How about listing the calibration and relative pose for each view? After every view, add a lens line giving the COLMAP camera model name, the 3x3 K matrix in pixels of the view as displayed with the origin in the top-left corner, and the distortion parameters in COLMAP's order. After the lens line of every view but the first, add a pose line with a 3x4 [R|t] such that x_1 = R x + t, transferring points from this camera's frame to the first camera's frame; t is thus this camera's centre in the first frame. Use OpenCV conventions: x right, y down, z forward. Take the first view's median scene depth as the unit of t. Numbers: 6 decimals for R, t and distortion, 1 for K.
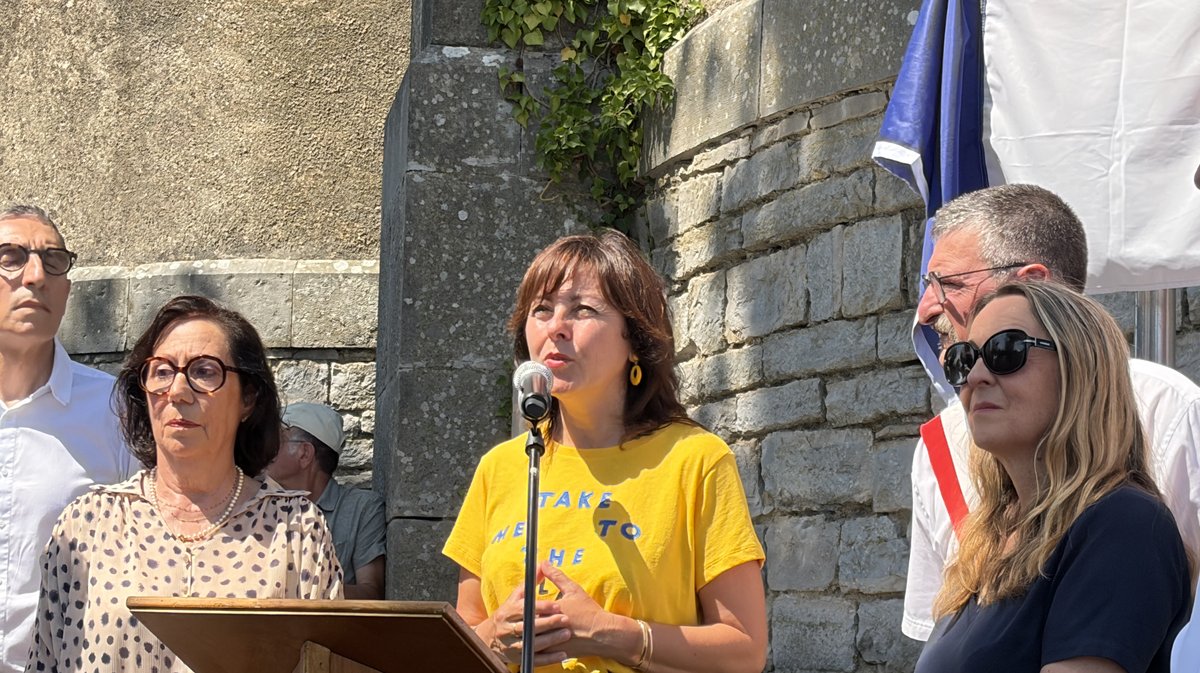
lens RADIAL K [[2841.1, 0, 607.1], [0, 2841.1, 391.6], [0, 0, 1]] dist [0.128870, 0.000000]
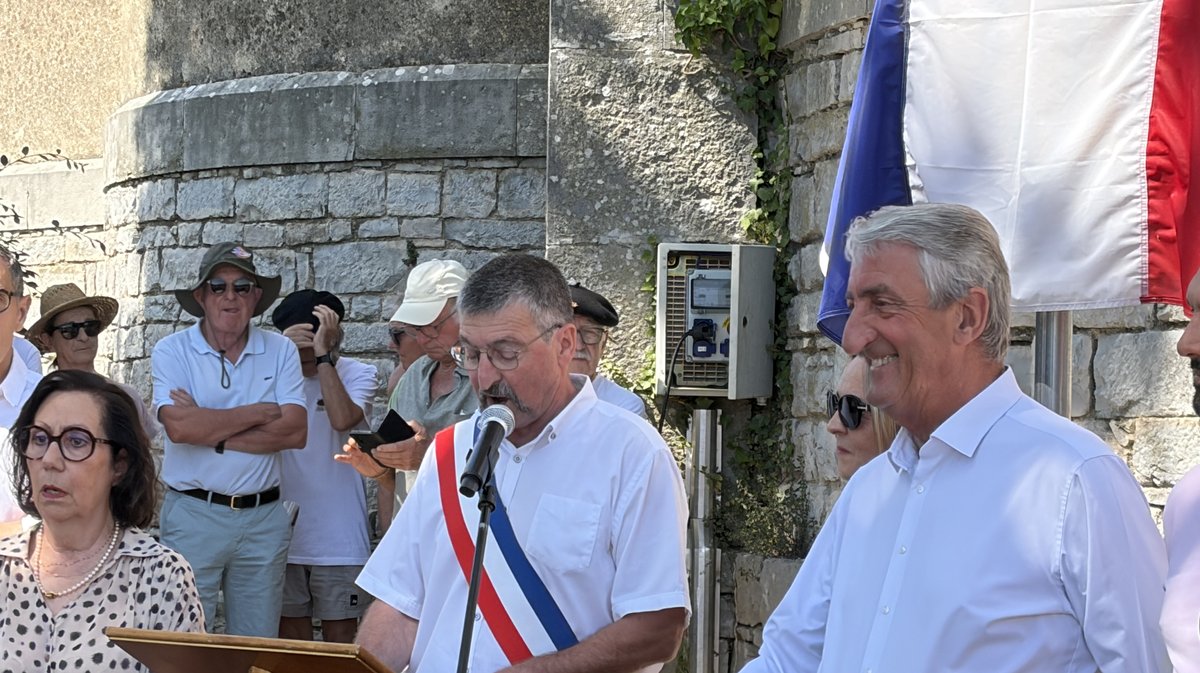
lens RADIAL K [[3383.5, 0, 595.8], [0, 3383.5, 446.4], [0, 0, 1]] dist [0.206203, 0.000000]
pose [[0.987411, -0.004164, -0.158122, 0.135563], [0.025448, 0.990814, 0.132818, -0.097062], [0.156116, -0.135169, 0.978446, -0.198261]]
